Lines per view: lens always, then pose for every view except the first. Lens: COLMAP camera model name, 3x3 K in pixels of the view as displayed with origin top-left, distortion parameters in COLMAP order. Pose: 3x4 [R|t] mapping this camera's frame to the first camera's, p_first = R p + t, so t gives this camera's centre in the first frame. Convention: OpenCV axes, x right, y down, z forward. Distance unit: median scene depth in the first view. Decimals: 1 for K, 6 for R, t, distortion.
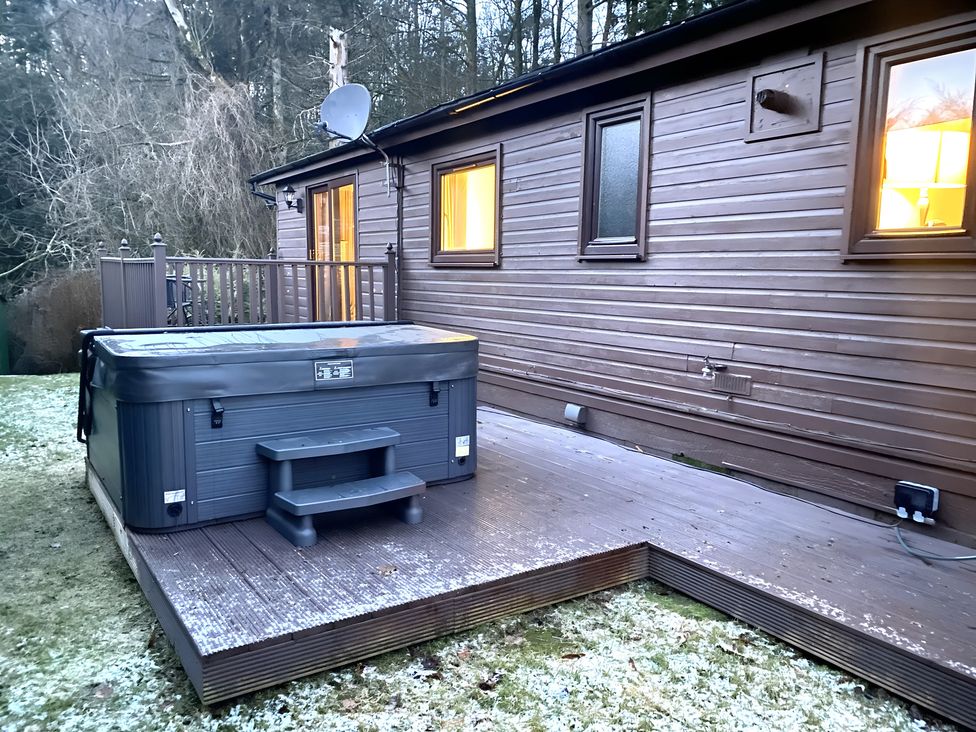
lens RADIAL K [[764.0, 0, 488.0], [0, 764.0, 366.0], [0, 0, 1]] dist [0.055214, -0.004781]
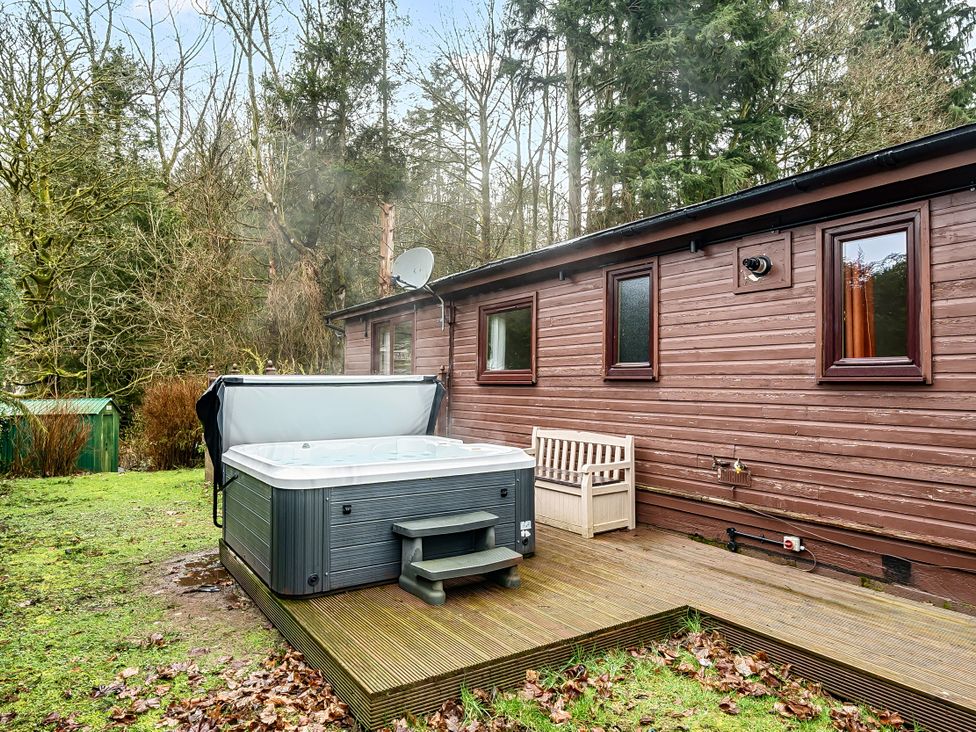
lens RADIAL K [[644.4, 0, 488.0], [0, 644.4, 366.0], [0, 0, 1]] dist [0.060234, 0.000346]
pose [[0.999880, -0.001583, 0.015384, -0.113199], [0.003909, 0.988319, -0.152351, 0.003916], [-0.014963, 0.152393, 0.988207, -0.090146]]
